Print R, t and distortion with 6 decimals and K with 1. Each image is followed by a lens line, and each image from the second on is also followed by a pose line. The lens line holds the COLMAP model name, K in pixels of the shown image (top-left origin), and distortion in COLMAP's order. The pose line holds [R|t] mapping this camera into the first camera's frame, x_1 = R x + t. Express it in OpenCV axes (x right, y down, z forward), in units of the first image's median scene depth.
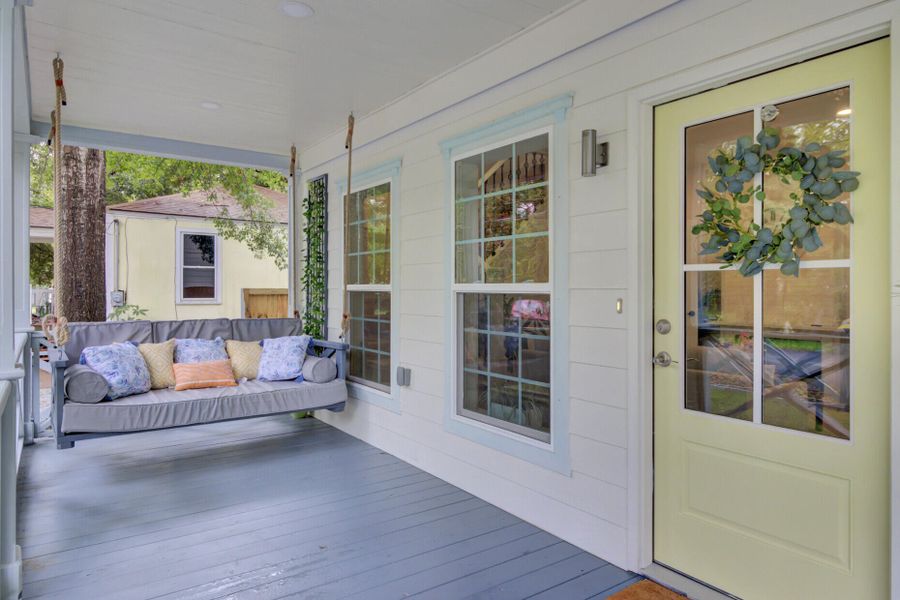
lens RADIAL K [[558.5, 0, 449.3], [0, 558.5, 288.9], [0, 0, 1]] dist [0.002553, 0.001534]
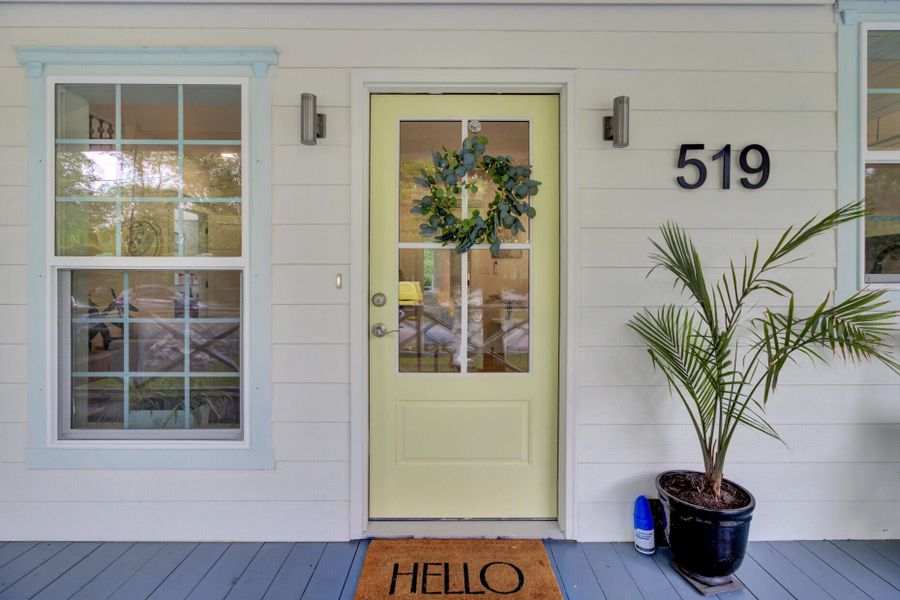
lens RADIAL K [[460.6, 0, 451.4], [0, 460.6, 268.6], [0, 0, 1]] dist [0.000493, 0.001146]
pose [[0.578164, -0.004066, 0.815911, -0.248924], [-0.001732, 0.999979, 0.006211, 0.002101], [-0.815919, -0.005004, 0.578145, 0.354749]]
